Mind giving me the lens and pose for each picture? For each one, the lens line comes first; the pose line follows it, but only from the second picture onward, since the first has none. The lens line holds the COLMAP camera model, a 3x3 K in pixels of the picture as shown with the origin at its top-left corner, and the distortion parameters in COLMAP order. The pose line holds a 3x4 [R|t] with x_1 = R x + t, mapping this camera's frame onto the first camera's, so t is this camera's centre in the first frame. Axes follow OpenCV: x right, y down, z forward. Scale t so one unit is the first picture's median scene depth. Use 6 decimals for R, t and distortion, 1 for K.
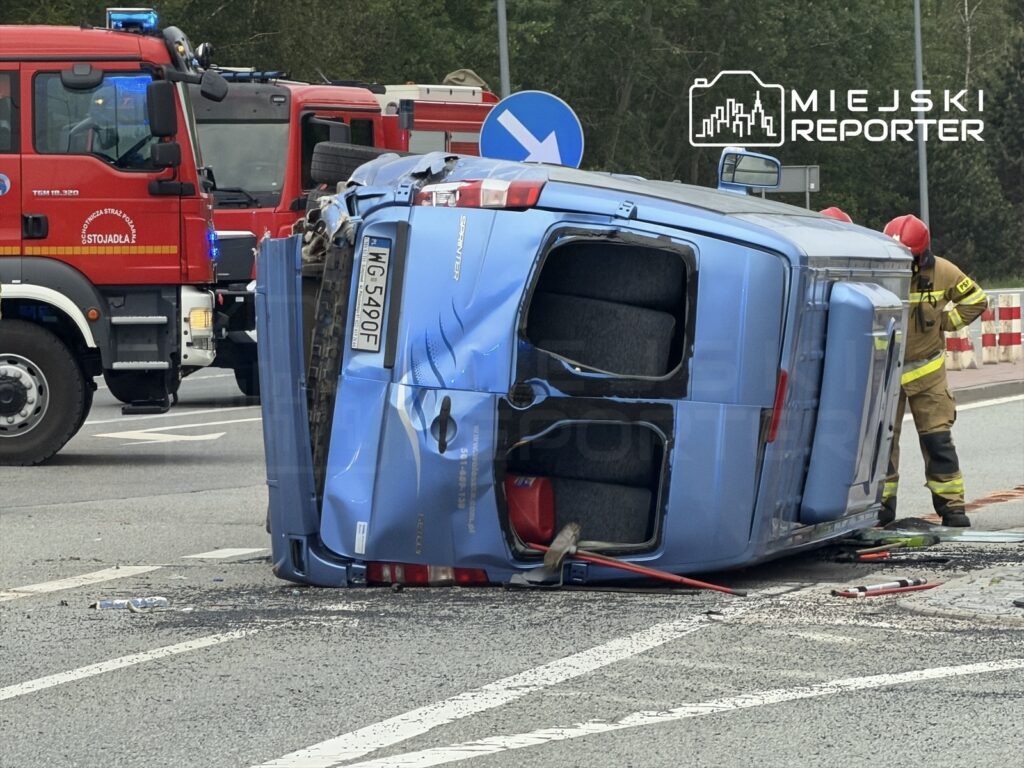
lens RADIAL K [[7162.4, 0, 512.0], [0, 7162.4, 384.0], [0, 0, 1]] dist [0.340109, -19.924327]
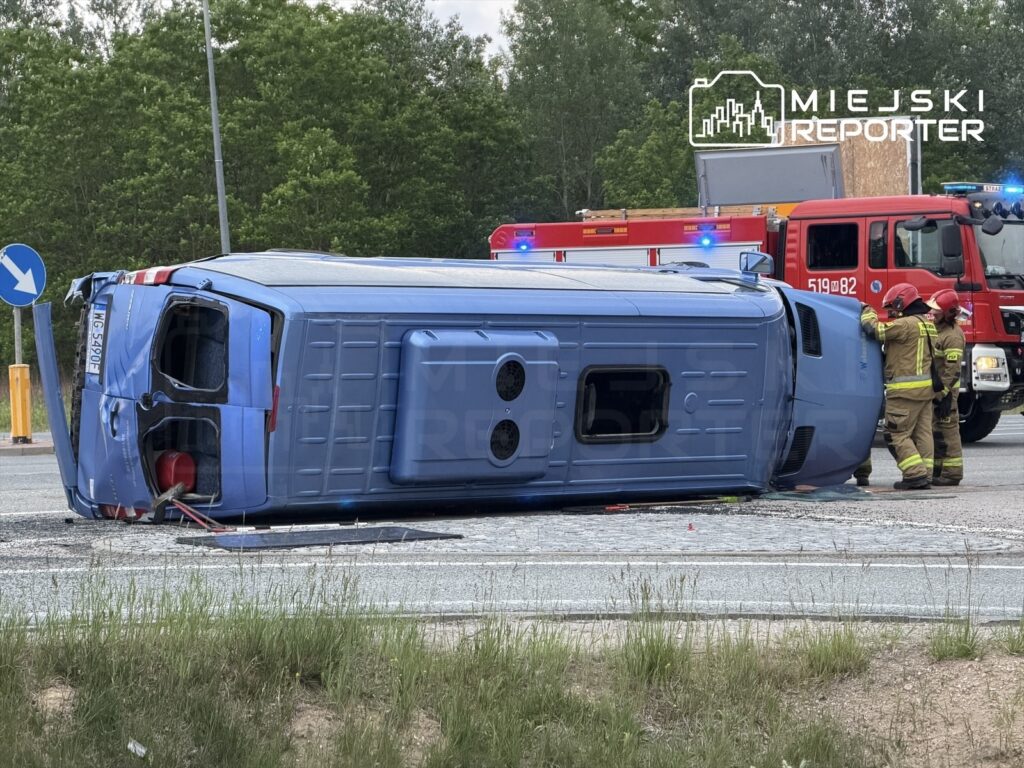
lens RADIAL K [[3264.8, 0, 512.0], [0, 3264.8, 384.0], [0, 0, 1]] dist [0.207652, 0.870600]
pose [[0.798290, -0.000404, -0.602274, 0.492658], [-0.004331, 0.999970, -0.006411, 0.002017], [0.602258, 0.007726, 0.798264, 0.452892]]
